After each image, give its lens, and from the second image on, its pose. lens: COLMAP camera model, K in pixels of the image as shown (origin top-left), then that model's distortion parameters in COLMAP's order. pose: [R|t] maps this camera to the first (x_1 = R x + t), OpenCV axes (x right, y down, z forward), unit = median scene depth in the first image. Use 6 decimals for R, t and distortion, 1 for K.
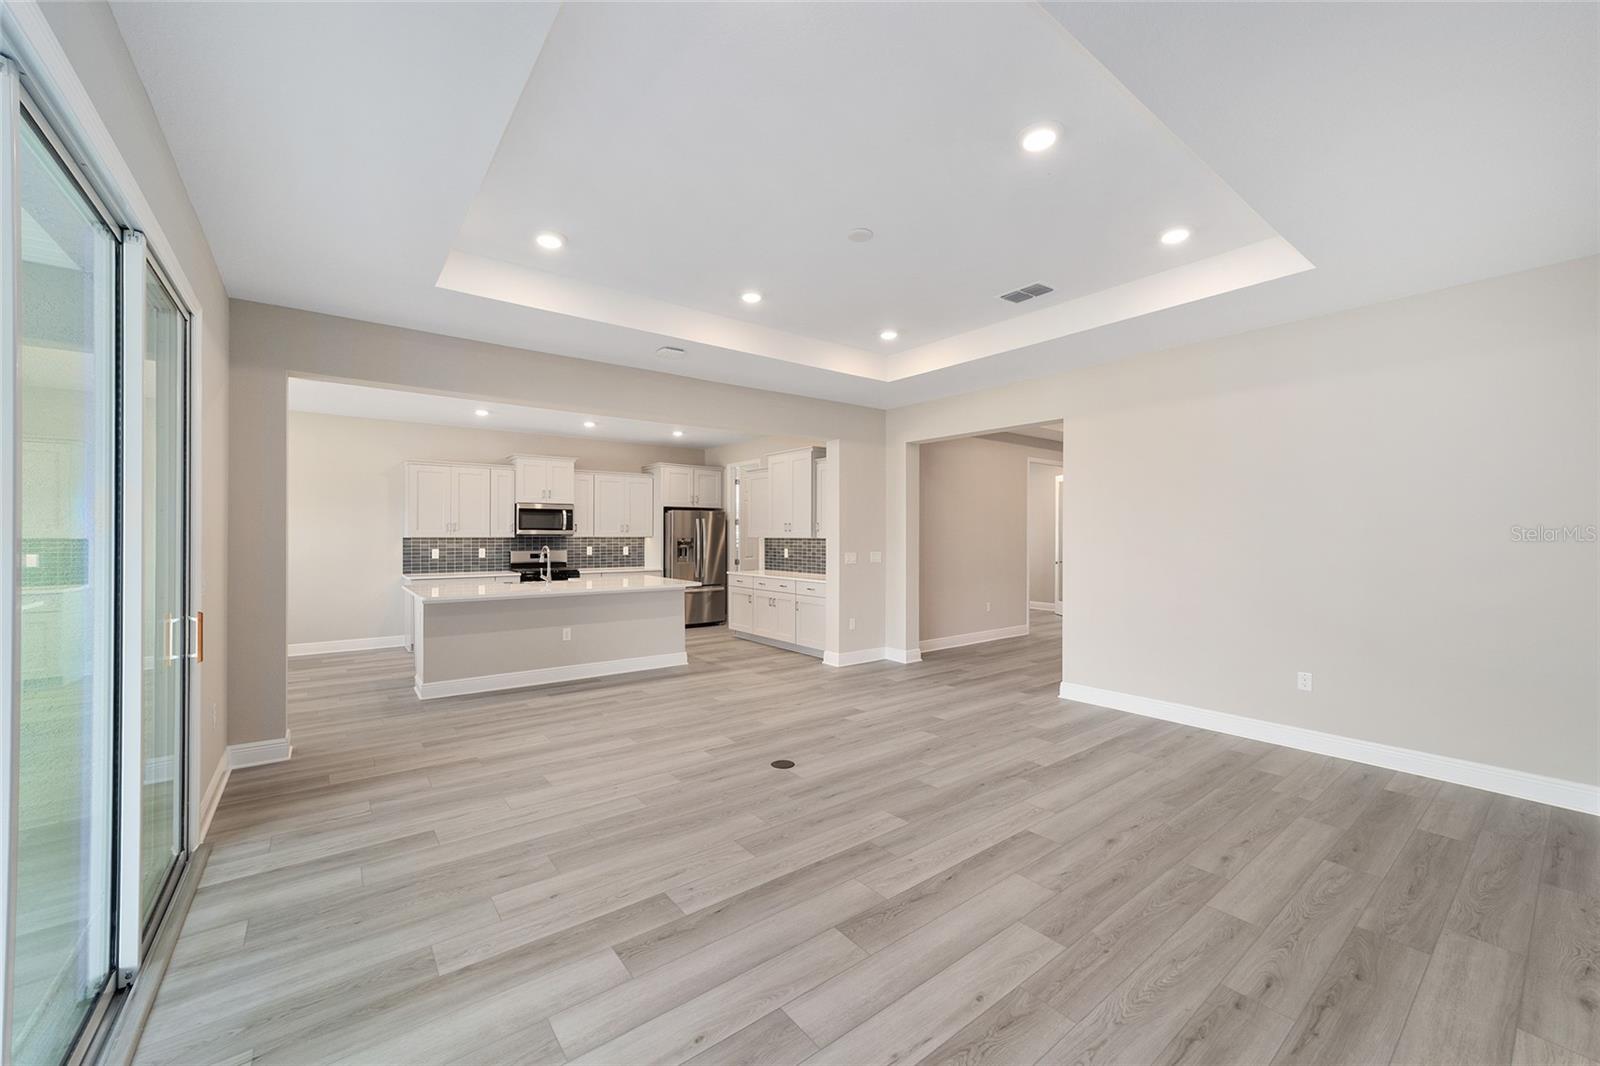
lens RADIAL K [[614.7, 0, 796.6], [0, 614.7, 530.0], [0, 0, 1]] dist [-0.007912, 0.004085]
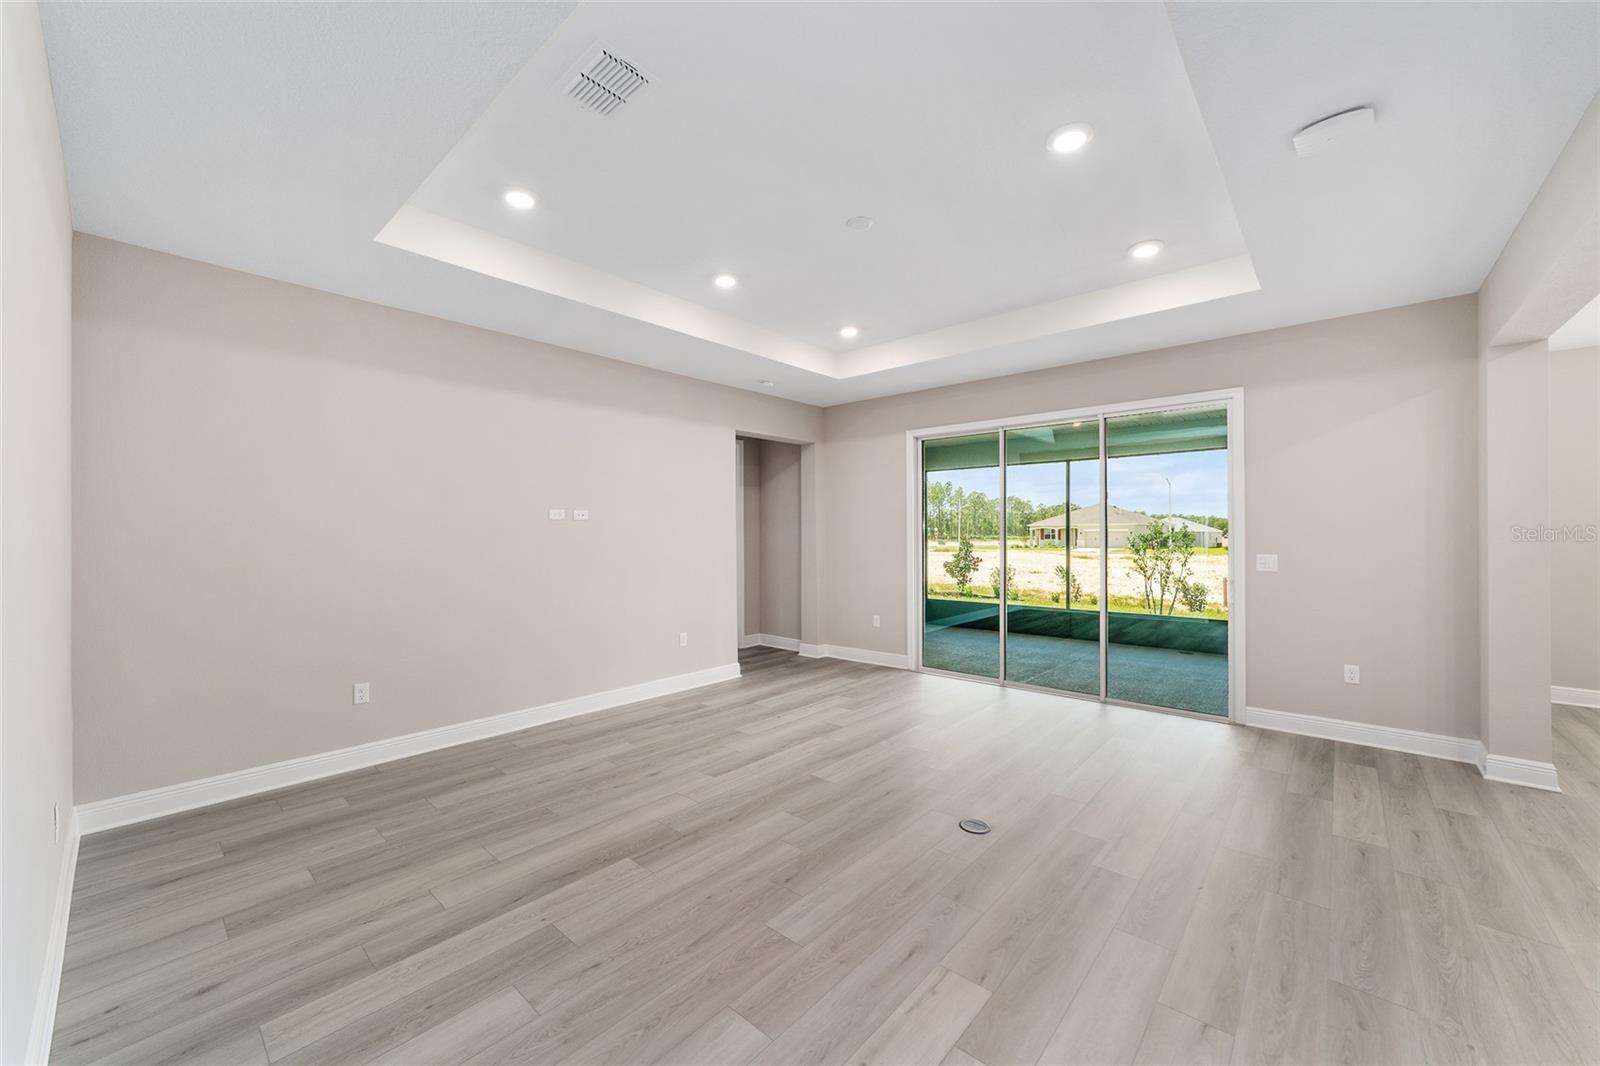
lens RADIAL K [[614.7, 0, 790.9], [0, 614.7, 530.8], [0, 0, 1]] dist [-0.007912, 0.004085]
pose [[-0.984149, 0.002730, -0.177323, 0.308454], [0.004897, 0.999919, -0.011788, 0.014189], [0.177276, -0.012470, -0.984082, 1.552754]]
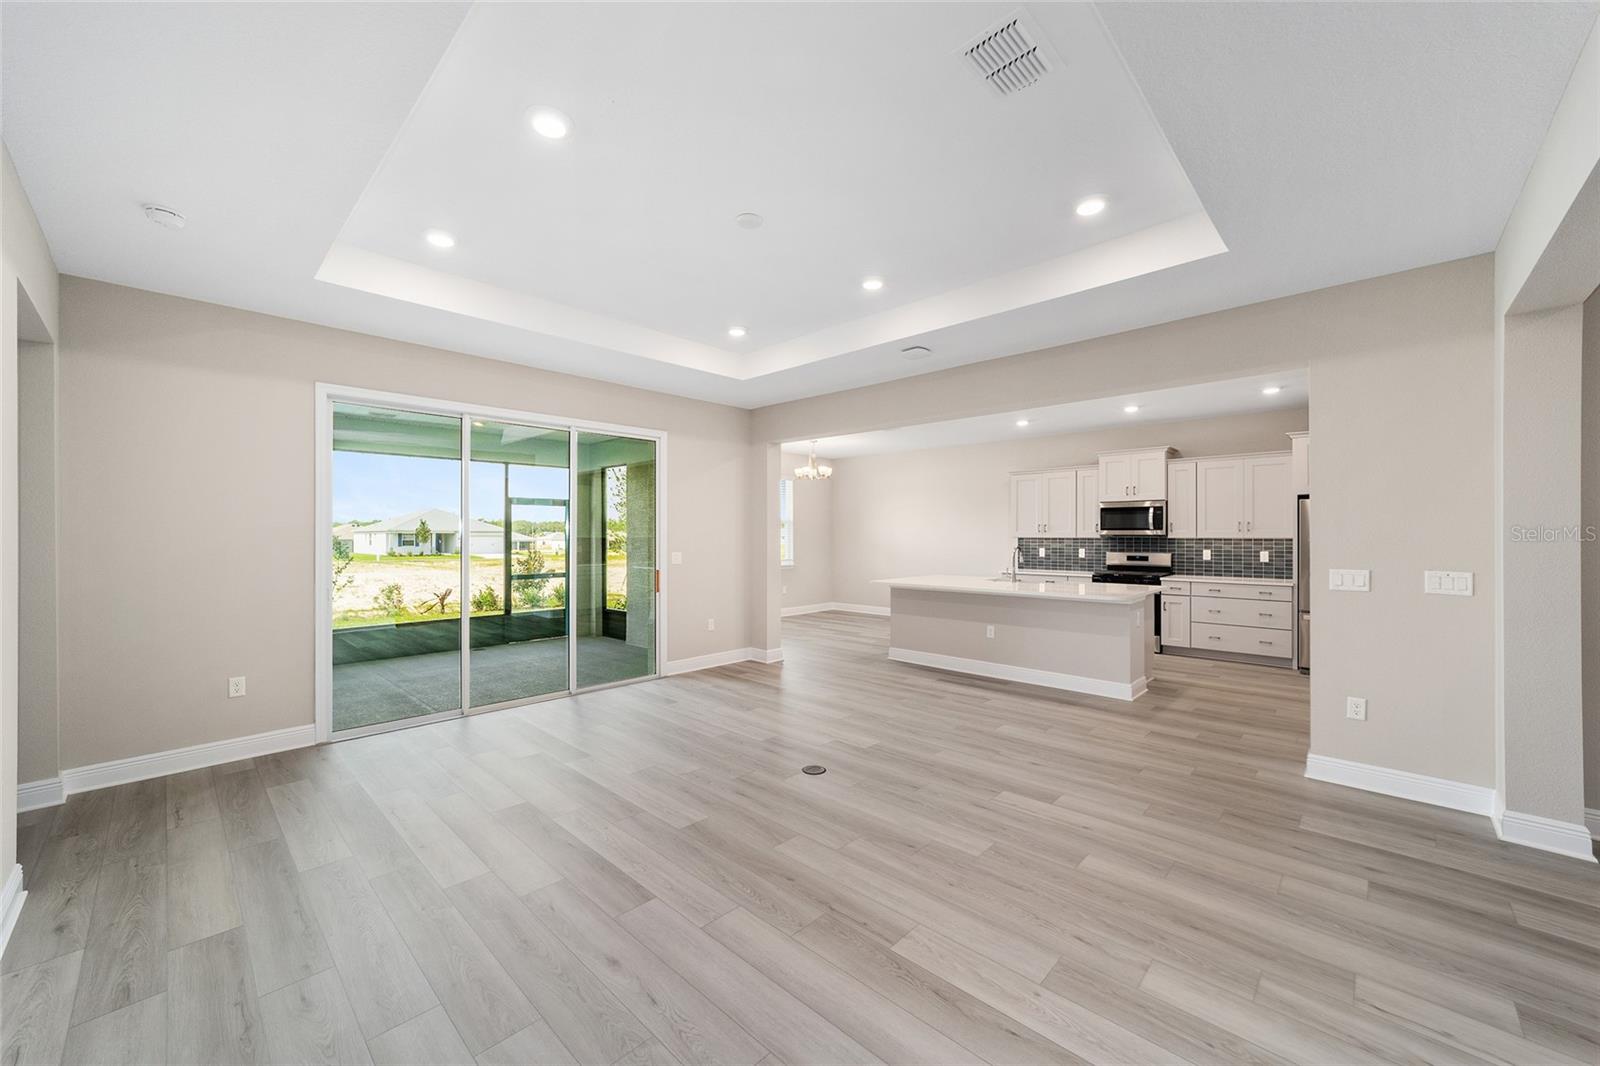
lens RADIAL K [[614.7, 0, 798.0], [0, 614.7, 531.0], [0, 0, 1]] dist [-0.007912, 0.004085]
pose [[0.149061, -0.008607, -0.988791, 0.846883], [0.008374, 0.999937, -0.007442, 0.008194], [0.988793, -0.007171, 0.149124, 0.747994]]
